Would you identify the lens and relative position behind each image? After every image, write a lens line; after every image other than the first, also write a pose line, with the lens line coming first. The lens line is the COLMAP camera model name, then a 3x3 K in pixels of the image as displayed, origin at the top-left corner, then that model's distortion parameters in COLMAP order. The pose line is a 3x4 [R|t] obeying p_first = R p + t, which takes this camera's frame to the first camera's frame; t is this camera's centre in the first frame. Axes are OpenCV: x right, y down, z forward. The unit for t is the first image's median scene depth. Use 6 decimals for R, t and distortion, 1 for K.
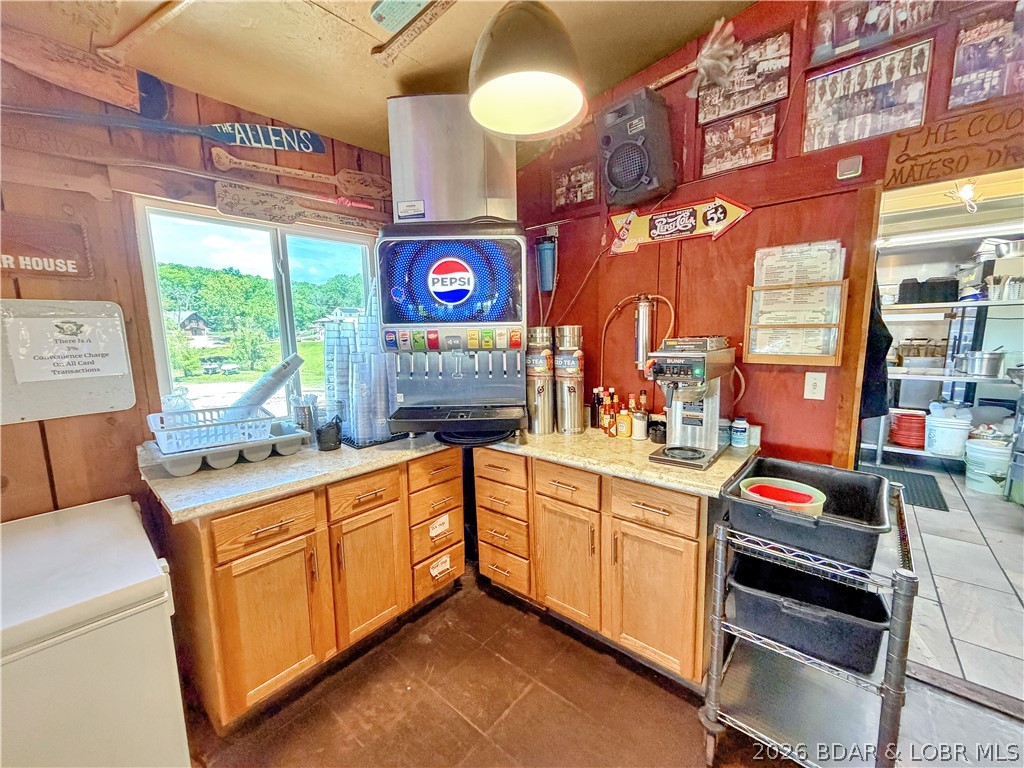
lens RADIAL K [[412.5, 0, 512.0], [0, 412.5, 384.0], [0, 0, 1]] dist [0.001485, -0.000430]
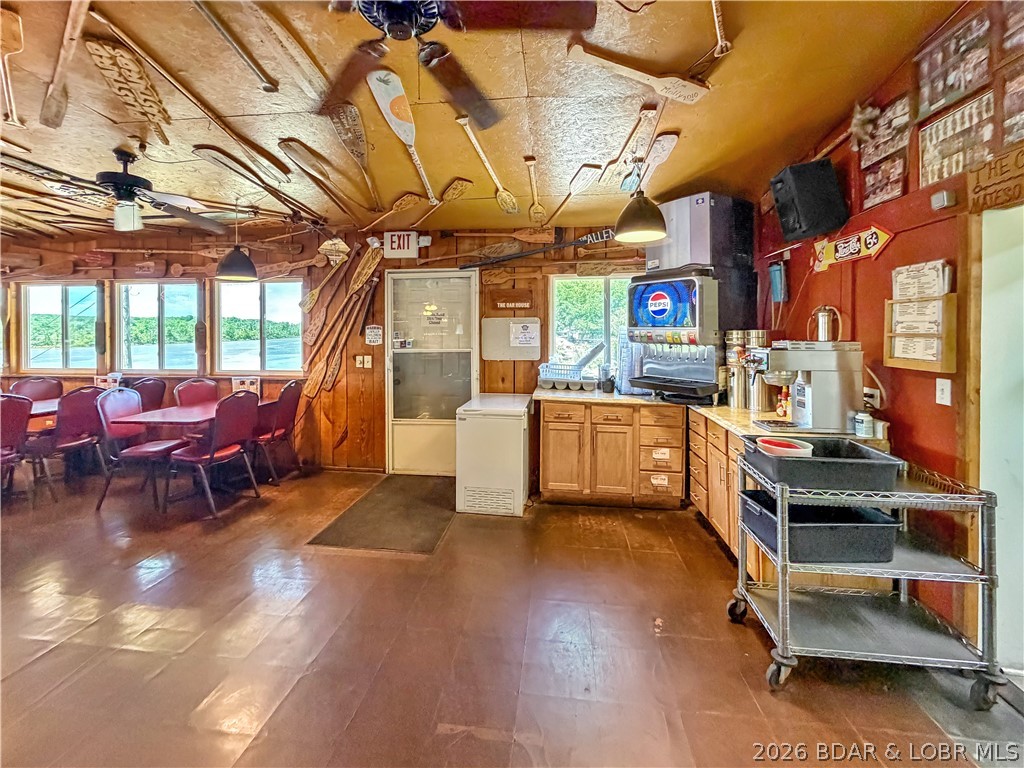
lens RADIAL K [[428.8, 0, 513.9], [0, 428.8, 326.8], [0, 0, 1]] dist [0.000240, -0.000122]
pose [[0.564614, 0.013501, -0.825244, 1.020325], [-0.122557, 0.990153, -0.067652, 0.049520], [0.816205, 0.139337, 0.560709, -0.538293]]
